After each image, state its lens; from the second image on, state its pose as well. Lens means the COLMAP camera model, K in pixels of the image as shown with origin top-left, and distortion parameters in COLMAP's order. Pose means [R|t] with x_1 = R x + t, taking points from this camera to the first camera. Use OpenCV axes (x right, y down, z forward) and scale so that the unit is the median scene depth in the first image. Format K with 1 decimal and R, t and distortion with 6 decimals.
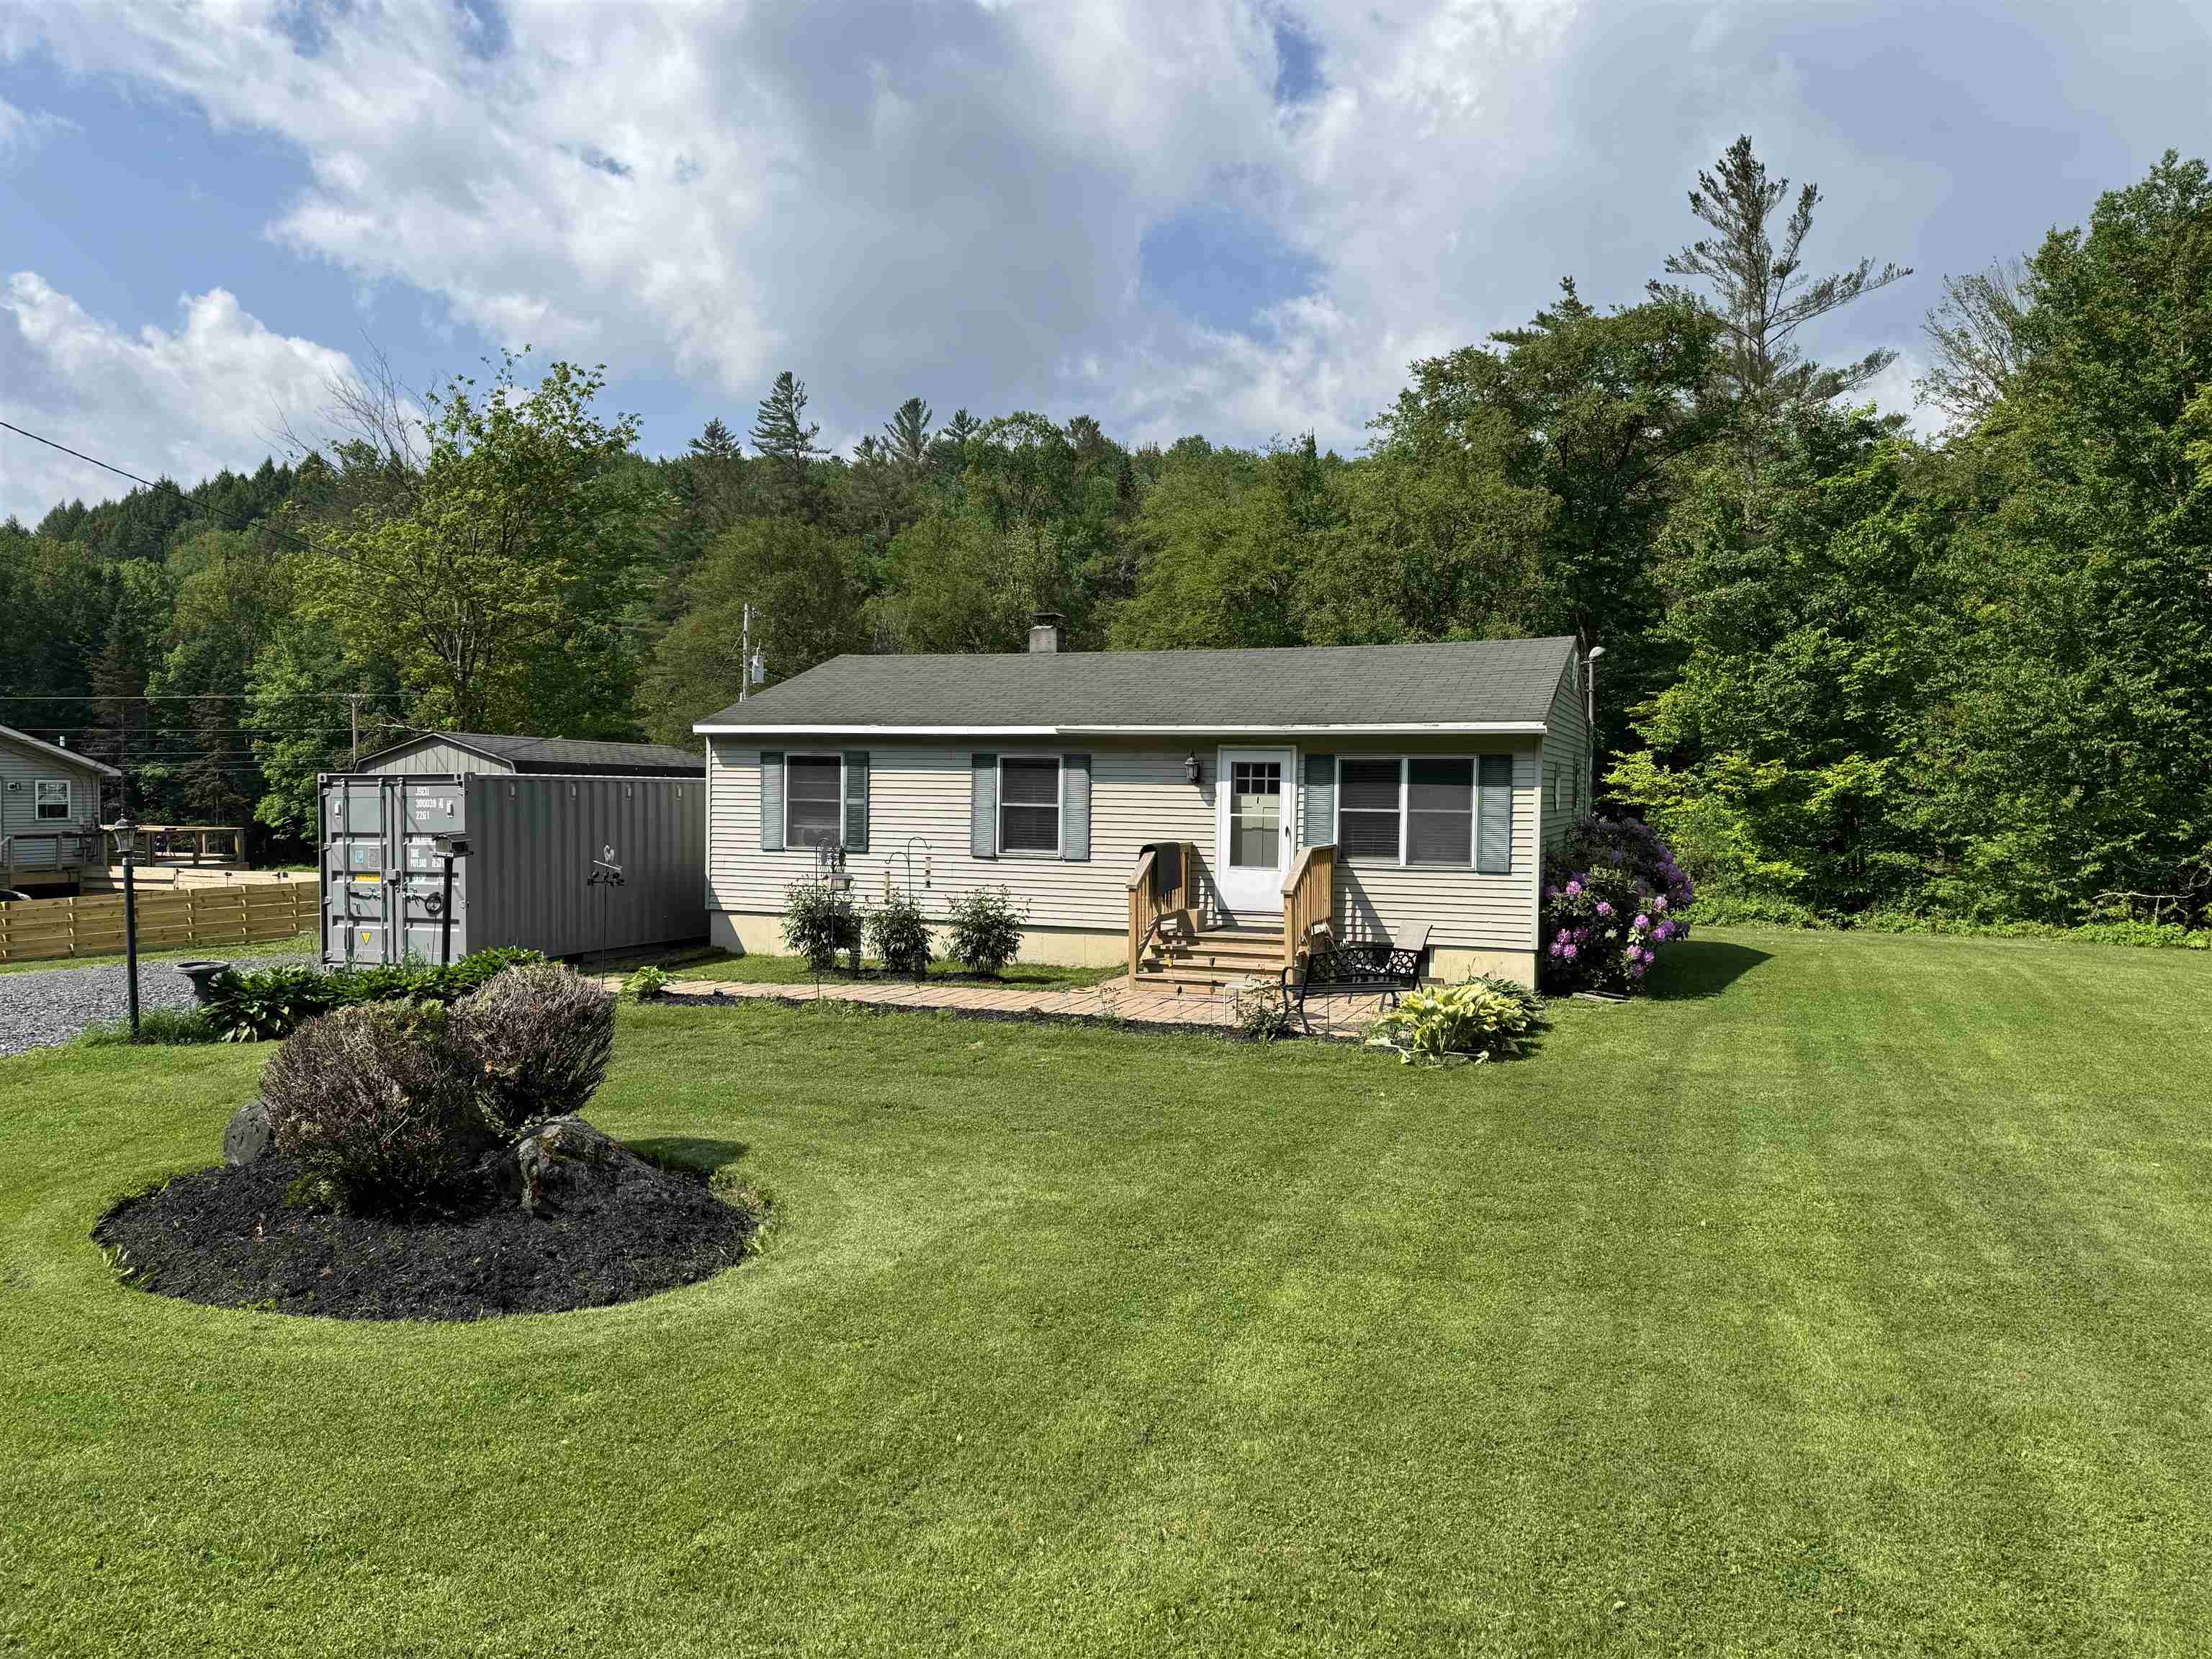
lens RADIAL K [[1554.7, 0, 1096.4], [0, 1554.7, 835.7], [0, 0, 1]] dist [0.053467, -0.069724]
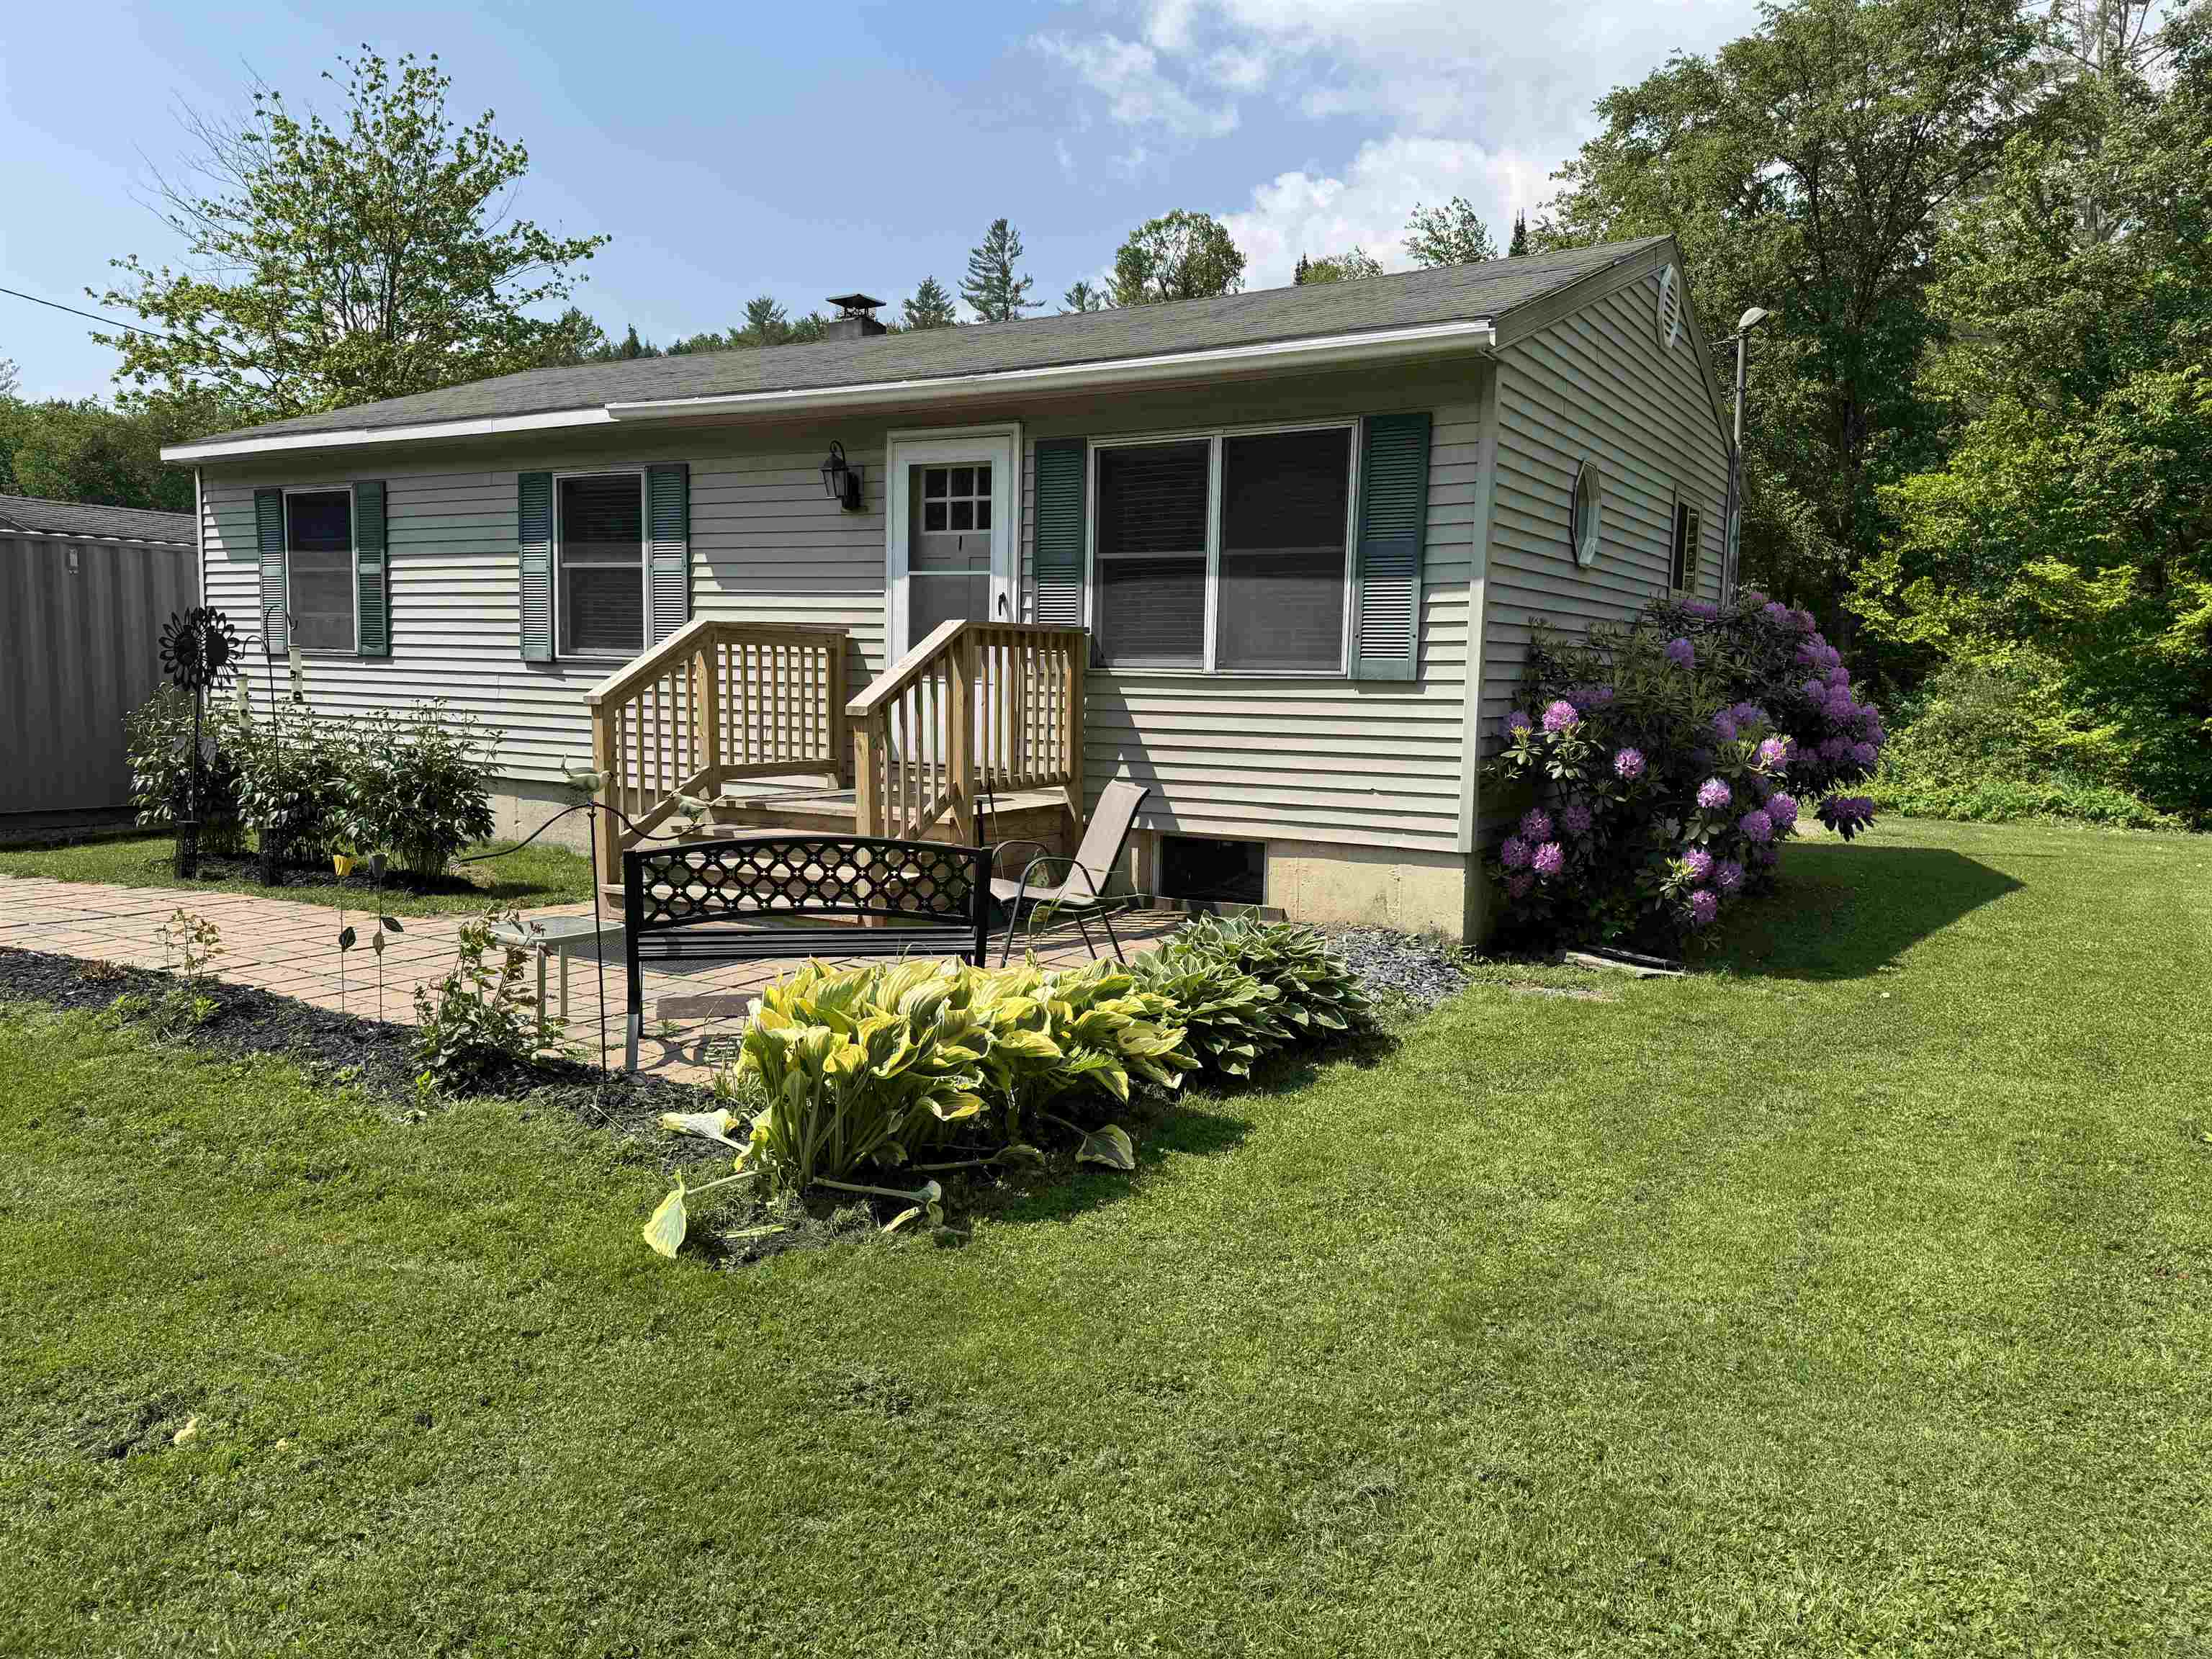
lens RADIAL K [[1587.8, 0, 1100.8], [0, 1587.8, 842.2], [0, 0, 1]] dist [0.056959, -0.079897]
pose [[0.988107, 0.025020, -0.151716, 0.233876], [-0.013507, 0.996982, 0.076448, 0.034175], [0.153171, -0.073490, 0.985463, 0.503965]]
